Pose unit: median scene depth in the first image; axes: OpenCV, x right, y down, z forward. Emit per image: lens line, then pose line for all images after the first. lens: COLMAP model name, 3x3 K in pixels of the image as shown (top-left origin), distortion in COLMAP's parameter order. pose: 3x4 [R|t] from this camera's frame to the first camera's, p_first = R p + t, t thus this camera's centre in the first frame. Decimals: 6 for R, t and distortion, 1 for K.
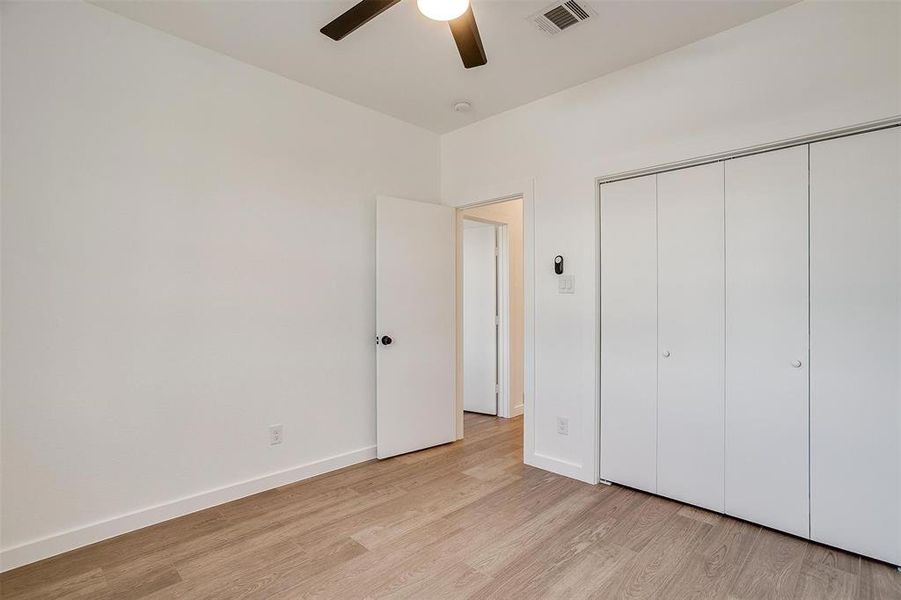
lens RADIAL K [[441.5, 0, 451.6], [0, 441.5, 304.0], [0, 0, 1]] dist [-0.005728, 0.002312]
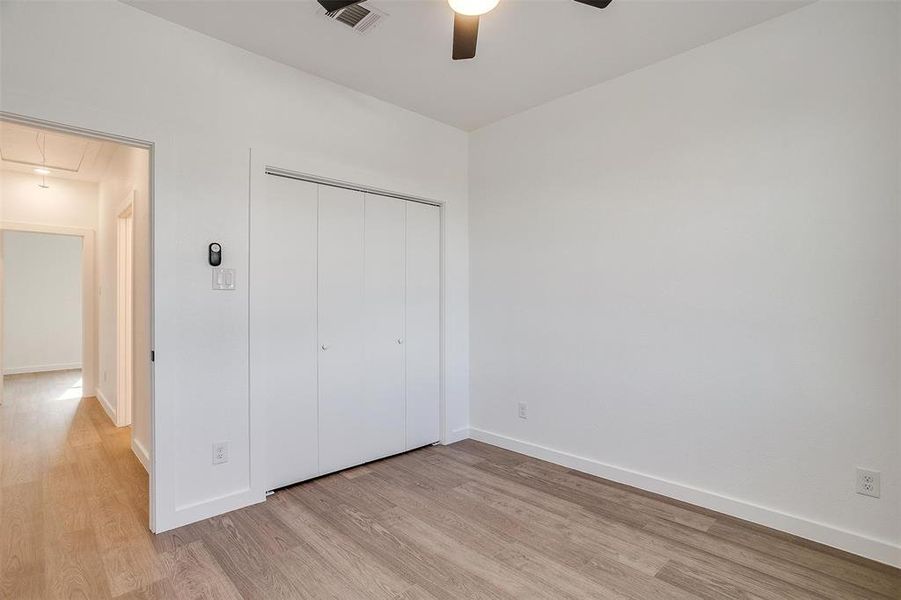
lens RADIAL K [[441.5, 0, 454.2], [0, 441.5, 299.4], [0, 0, 1]] dist [-0.005728, 0.002312]
pose [[0.043279, 0.003461, 0.999057, -0.654999], [0.004730, 0.999982, -0.003669, -0.001165], [-0.999052, 0.004884, 0.043262, 0.651956]]
